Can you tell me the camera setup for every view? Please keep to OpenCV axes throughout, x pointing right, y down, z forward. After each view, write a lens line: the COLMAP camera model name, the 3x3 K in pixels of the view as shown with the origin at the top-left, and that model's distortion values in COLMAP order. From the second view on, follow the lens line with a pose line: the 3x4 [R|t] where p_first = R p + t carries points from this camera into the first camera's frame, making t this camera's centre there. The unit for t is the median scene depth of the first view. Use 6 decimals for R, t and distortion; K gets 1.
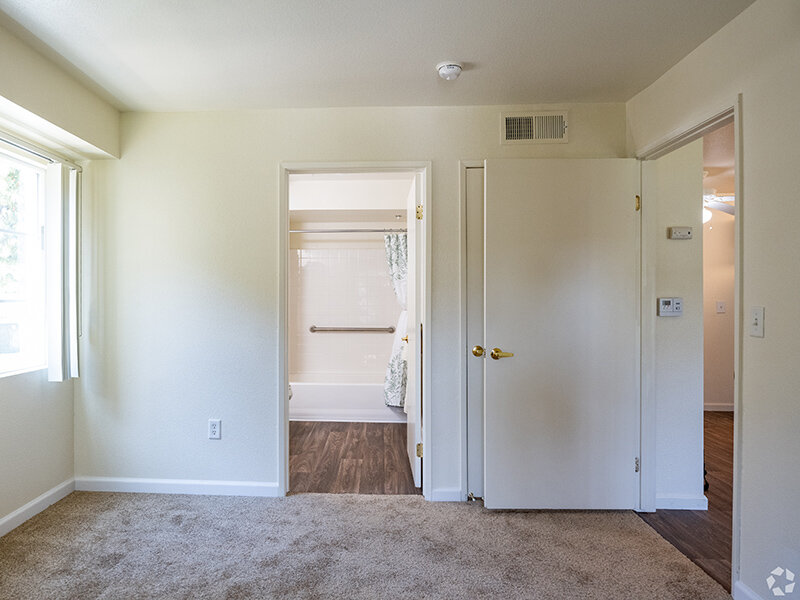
lens RADIAL K [[470.6, 0, 399.9], [0, 470.6, 299.8], [0, 0, 1]] dist [-0.000037, -0.000001]
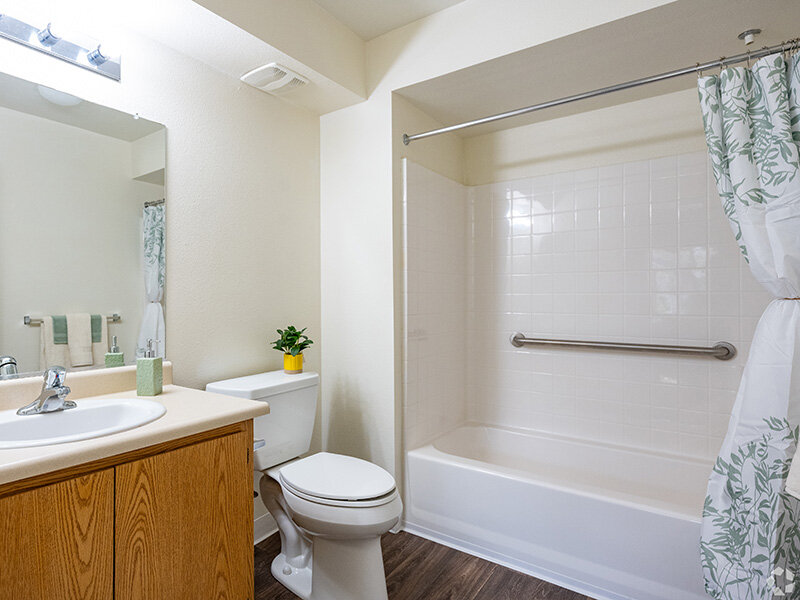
lens RADIAL K [[379.3, 0, 399.3], [0, 379.3, 301.9], [0, 0, 1]] dist [-0.000312, -0.000126]
pose [[0.758224, -0.006071, -0.651966, -0.019111], [0.004640, 0.999982, -0.003916, 0.023756], [0.651978, -0.000055, 0.758238, 0.647698]]
